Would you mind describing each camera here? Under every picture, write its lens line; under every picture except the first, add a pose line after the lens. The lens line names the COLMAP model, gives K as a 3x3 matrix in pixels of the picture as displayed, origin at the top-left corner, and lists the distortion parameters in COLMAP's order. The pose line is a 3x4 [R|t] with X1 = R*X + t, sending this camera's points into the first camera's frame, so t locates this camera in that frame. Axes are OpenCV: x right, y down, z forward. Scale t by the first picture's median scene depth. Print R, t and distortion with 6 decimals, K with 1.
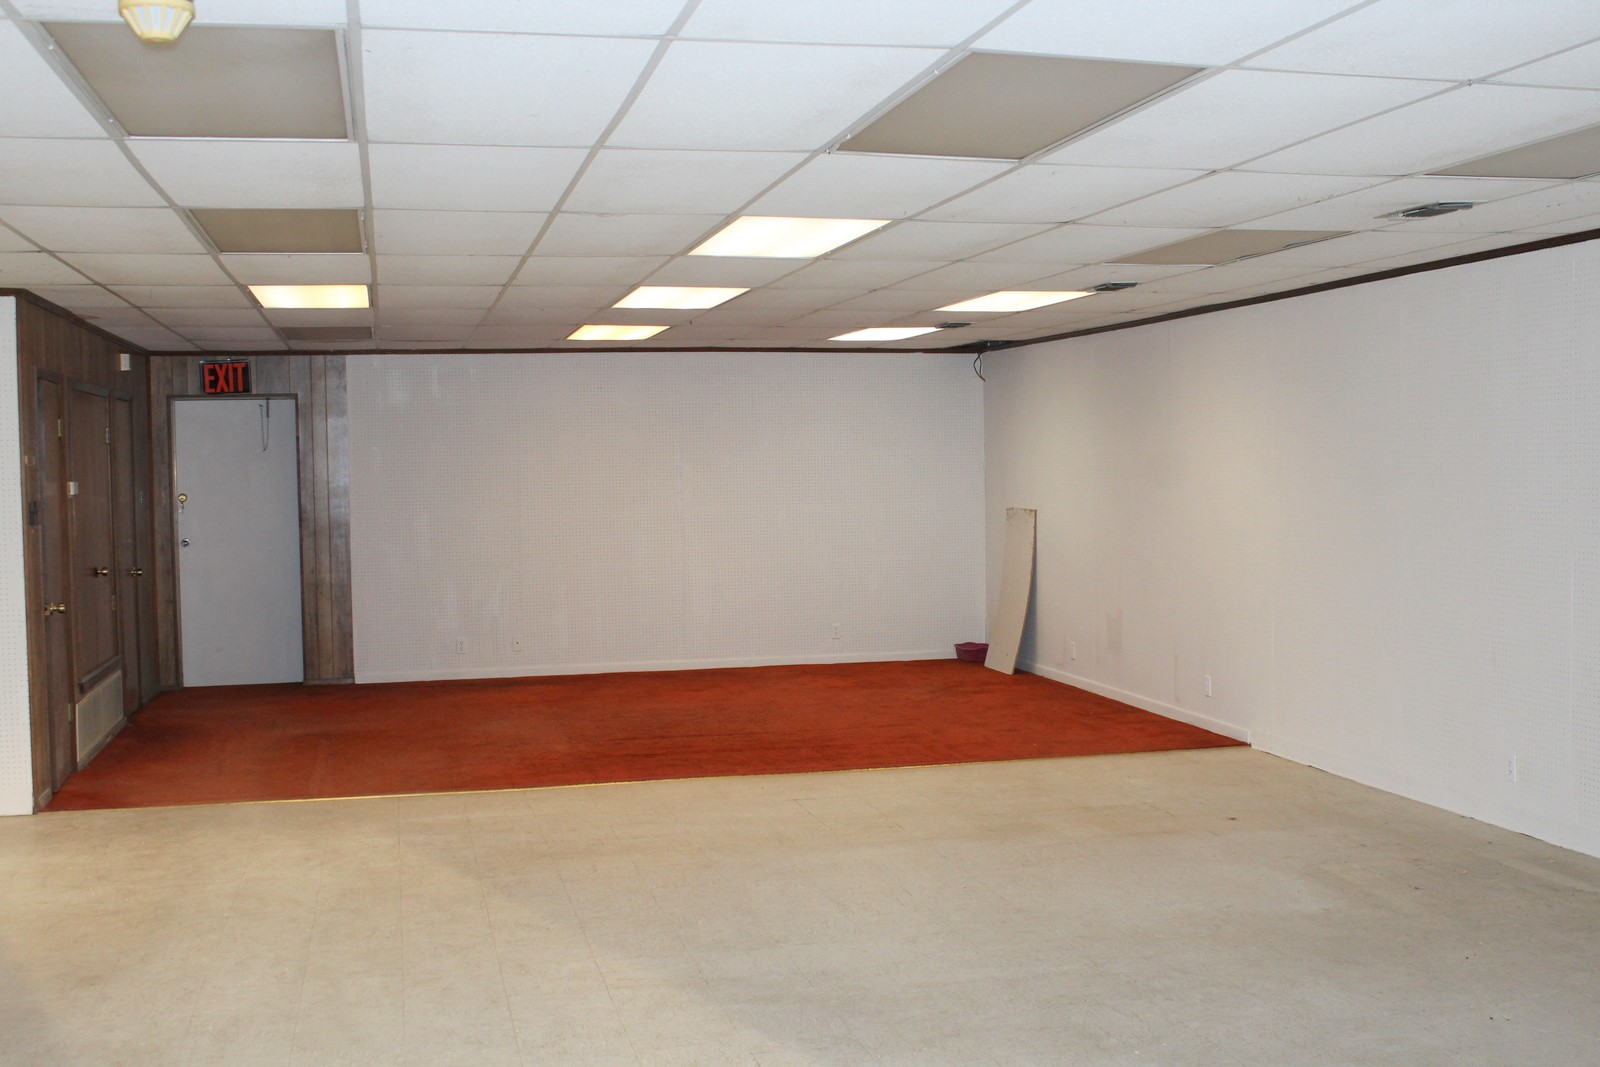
lens RADIAL K [[1766.4, 0, 797.1], [0, 1766.4, 536.6], [0, 0, 1]] dist [-0.055628, 0.000000]
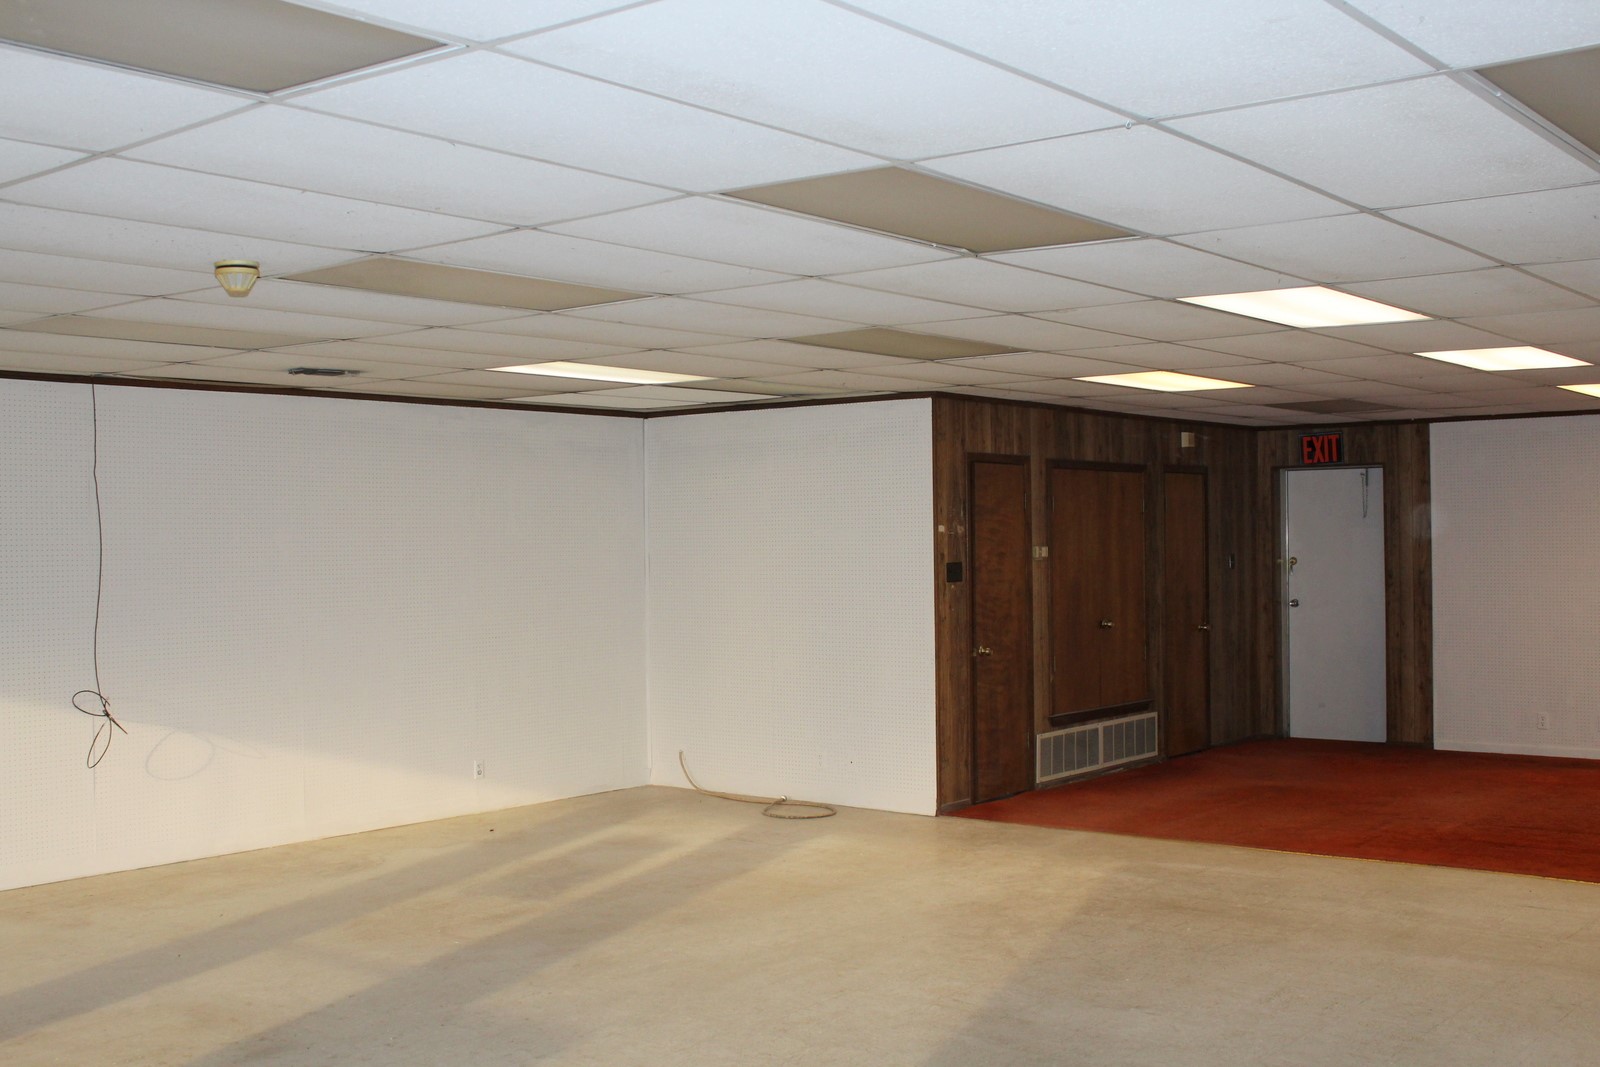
lens RADIAL K [[1766.4, 0, 797.4], [0, 1766.4, 530.3], [0, 0, 1]] dist [-0.055628, 0.000000]
pose [[0.634010, 0.004819, -0.773310, 0.296189], [-0.033114, 0.999233, -0.020921, -0.008564], [0.772616, 0.038871, 0.633683, 0.083098]]
